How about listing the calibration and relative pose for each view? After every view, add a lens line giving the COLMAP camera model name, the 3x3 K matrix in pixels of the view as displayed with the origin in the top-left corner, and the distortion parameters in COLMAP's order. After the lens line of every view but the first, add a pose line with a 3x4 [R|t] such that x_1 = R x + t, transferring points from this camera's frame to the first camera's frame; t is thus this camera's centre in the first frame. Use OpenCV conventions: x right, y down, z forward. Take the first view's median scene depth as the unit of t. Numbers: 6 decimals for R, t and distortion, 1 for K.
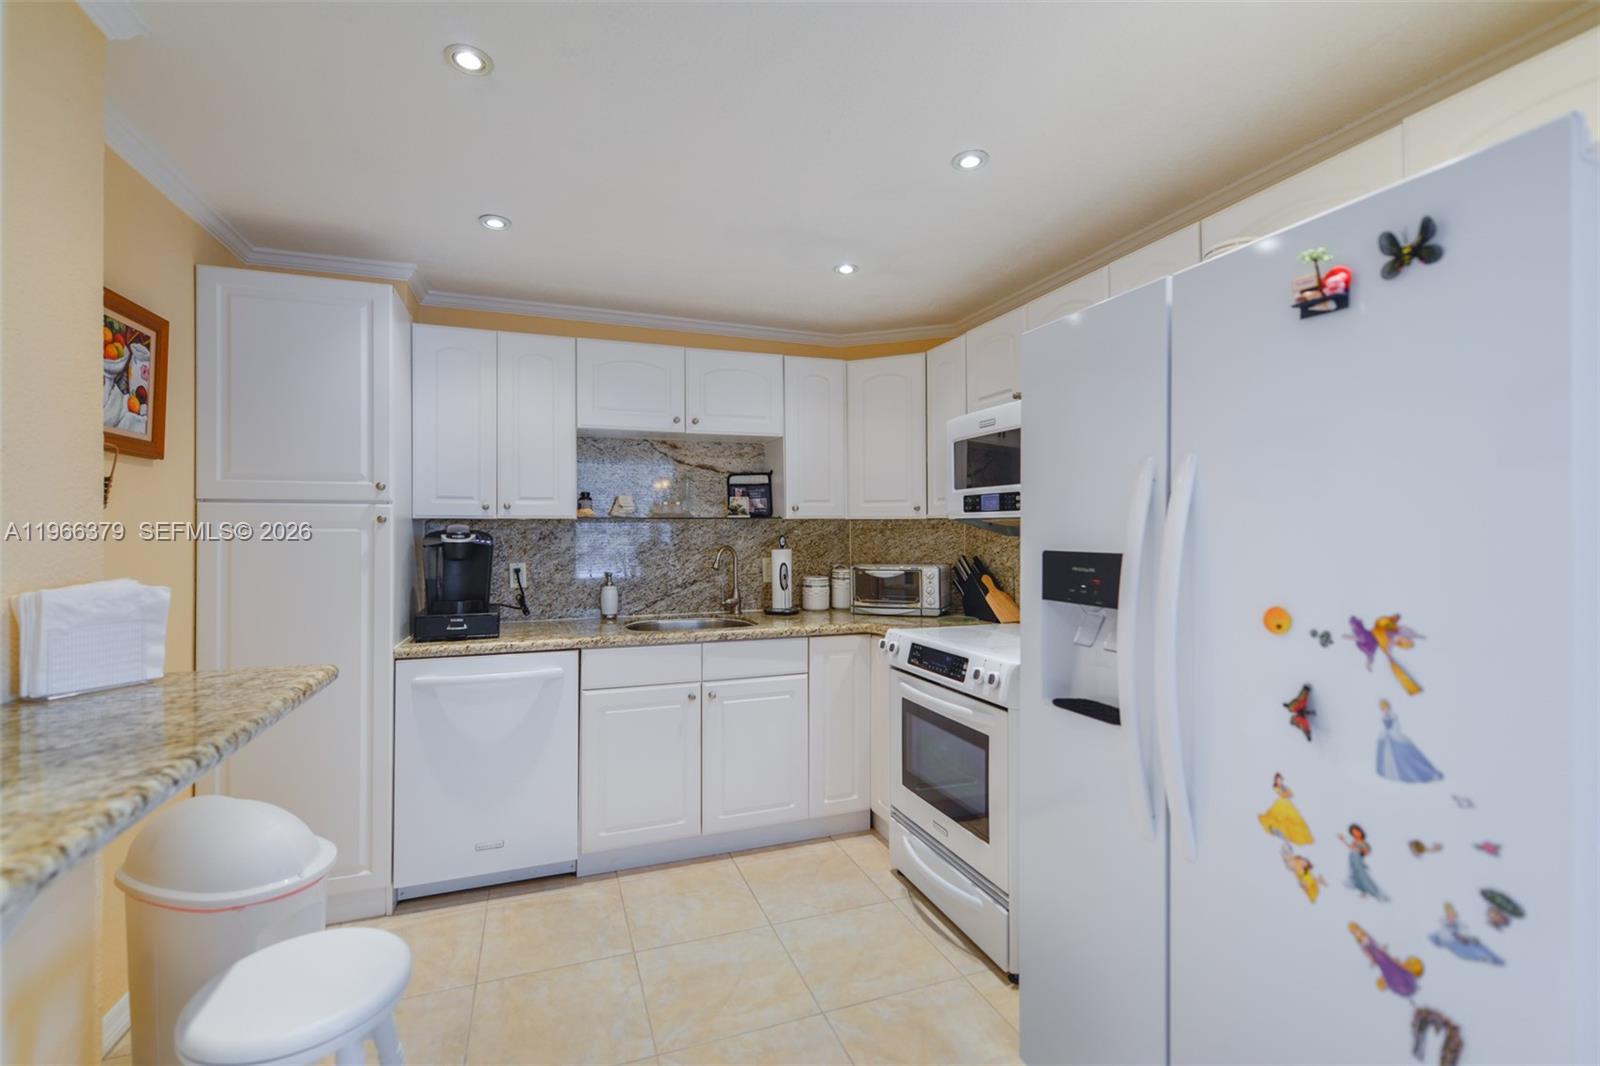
lens RADIAL K [[699.6, 0, 780.3], [0, 699.6, 528.7], [0, 0, 1]] dist [0.007896, -0.002757]
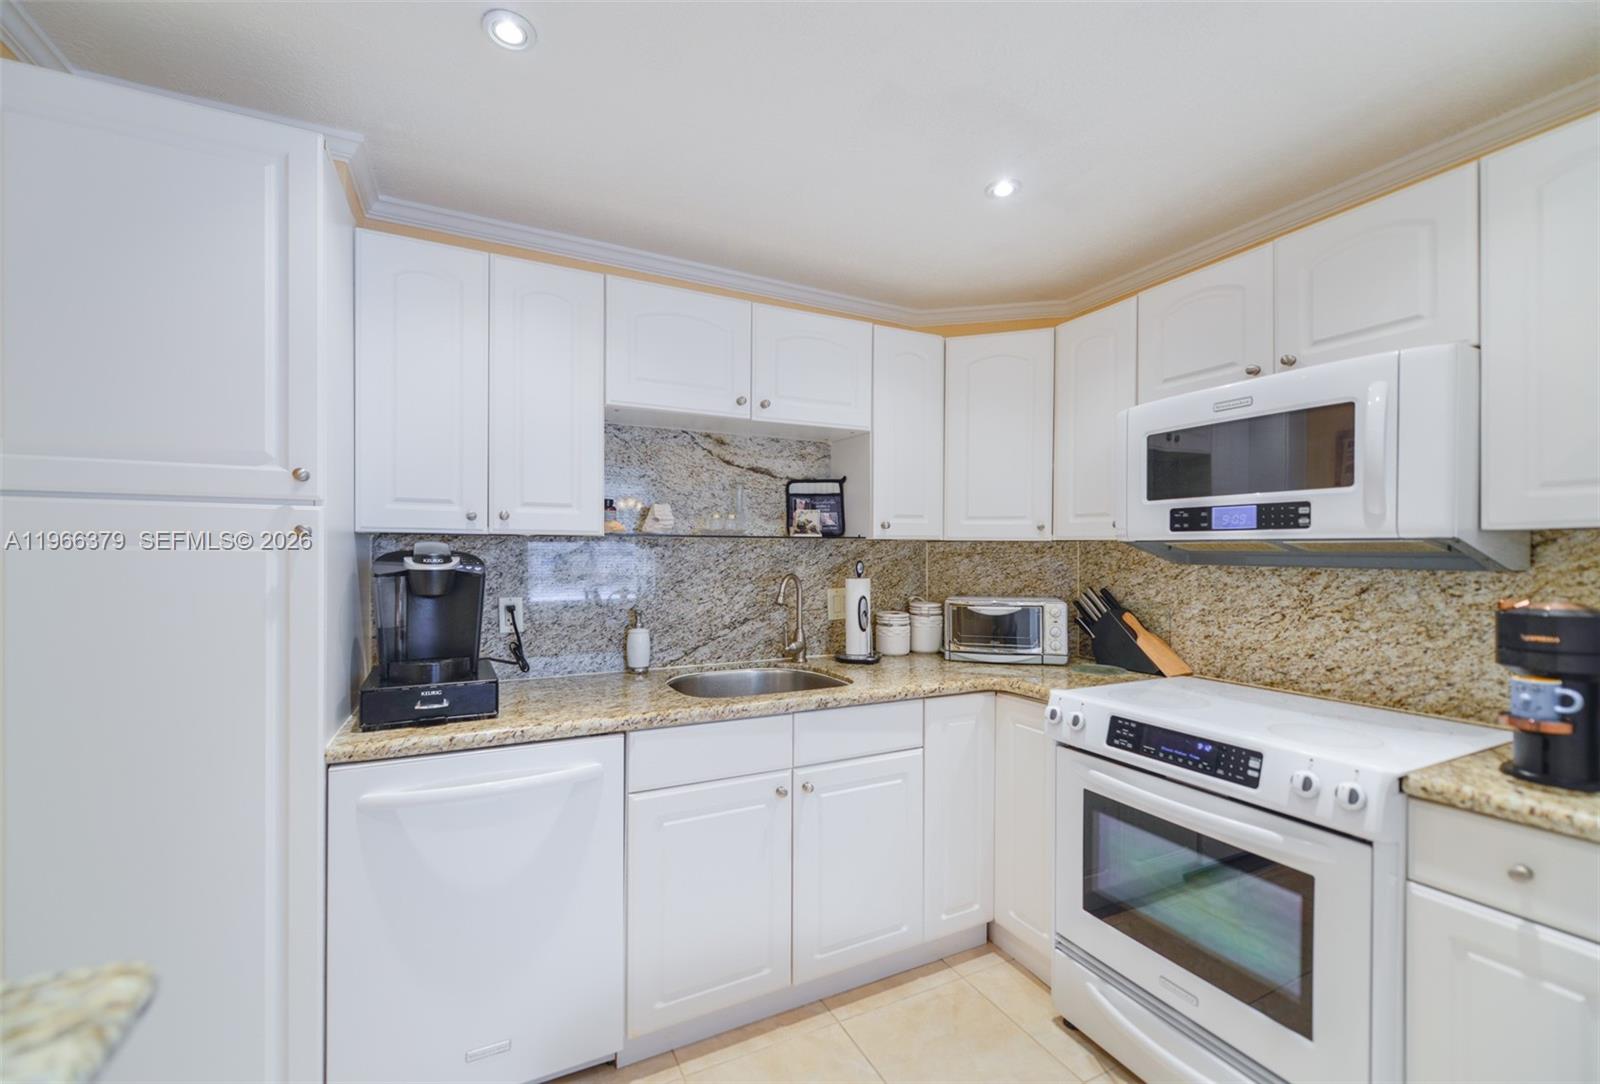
lens RADIAL K [[639.9, 0, 774.4], [0, 639.9, 559.2], [0, 0, 1]] dist [0.003995, -0.002563]
pose [[0.993657, 0.006808, 0.112244, -0.217041], [-0.008257, 0.999888, 0.012446, 0.000264], [-0.112146, -0.013294, 0.993603, 0.387573]]
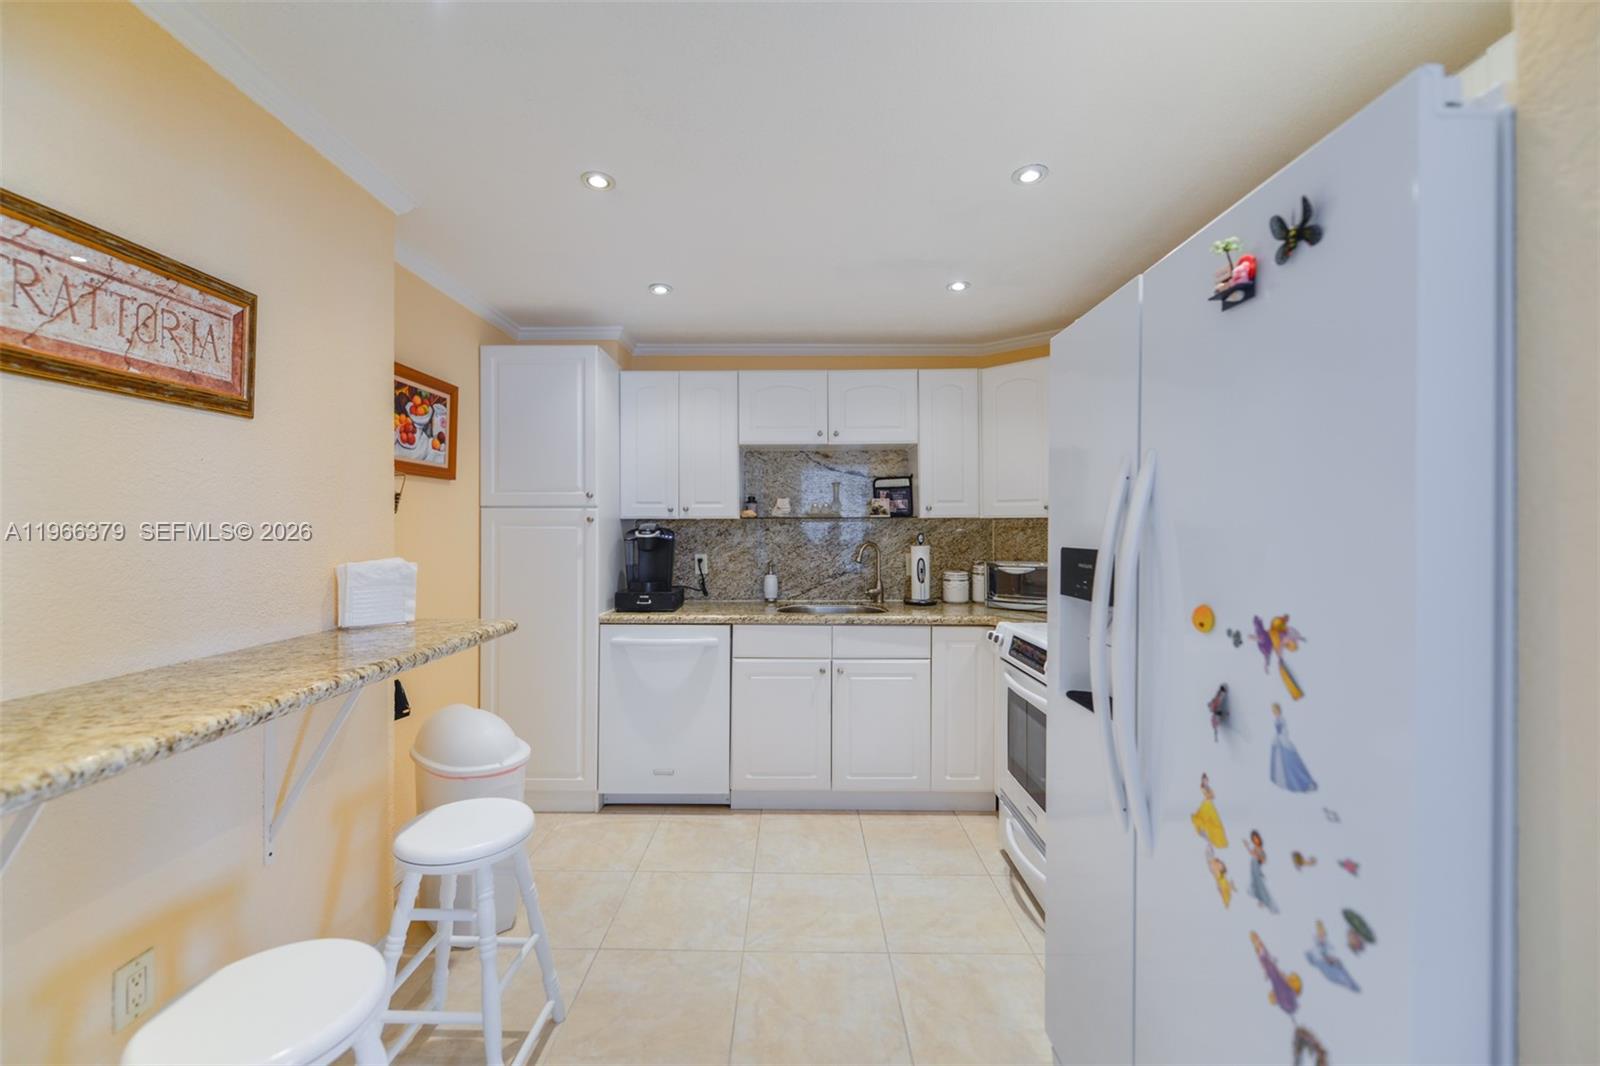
lens RADIAL K [[639.9, 0, 782.4], [0, 639.9, 530.1], [0, 0, 1]] dist [0.003995, -0.002563]
pose [[0.934940, 0.002645, -0.354796, 0.198466], [-0.001251, 0.999991, 0.004158, 0.001363], [0.354803, -0.003444, 0.934935, -0.020940]]
